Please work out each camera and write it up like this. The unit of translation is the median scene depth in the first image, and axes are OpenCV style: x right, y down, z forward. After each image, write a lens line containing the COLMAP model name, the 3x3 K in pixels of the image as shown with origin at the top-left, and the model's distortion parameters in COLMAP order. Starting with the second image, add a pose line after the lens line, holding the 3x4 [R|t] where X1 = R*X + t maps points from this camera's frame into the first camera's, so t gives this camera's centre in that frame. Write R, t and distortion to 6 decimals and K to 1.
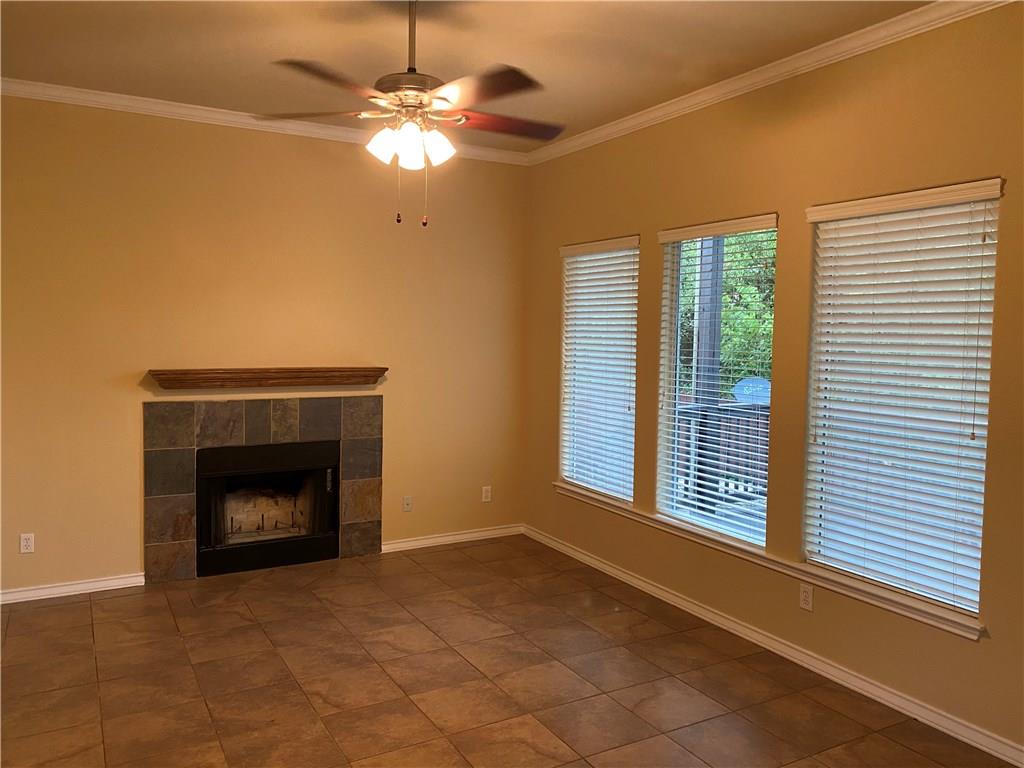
lens RADIAL K [[781.0, 0, 513.6], [0, 781.0, 388.3], [0, 0, 1]] dist [0.042723, -0.026392]
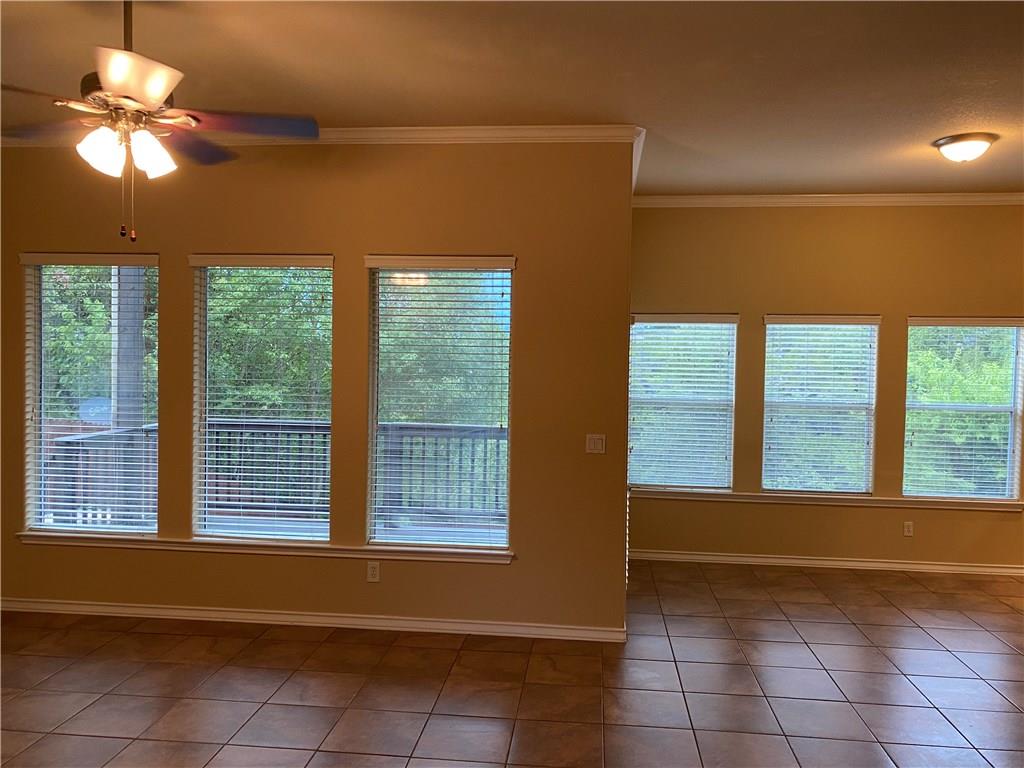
lens RADIAL K [[781.0, 0, 520.7], [0, 781.0, 378.4], [0, 0, 1]] dist [0.042723, -0.026392]
pose [[0.590565, -0.028429, 0.806489, -0.426137], [0.053620, 0.998553, -0.004064, -0.016127], [-0.805207, 0.045644, 0.591235, 0.074159]]
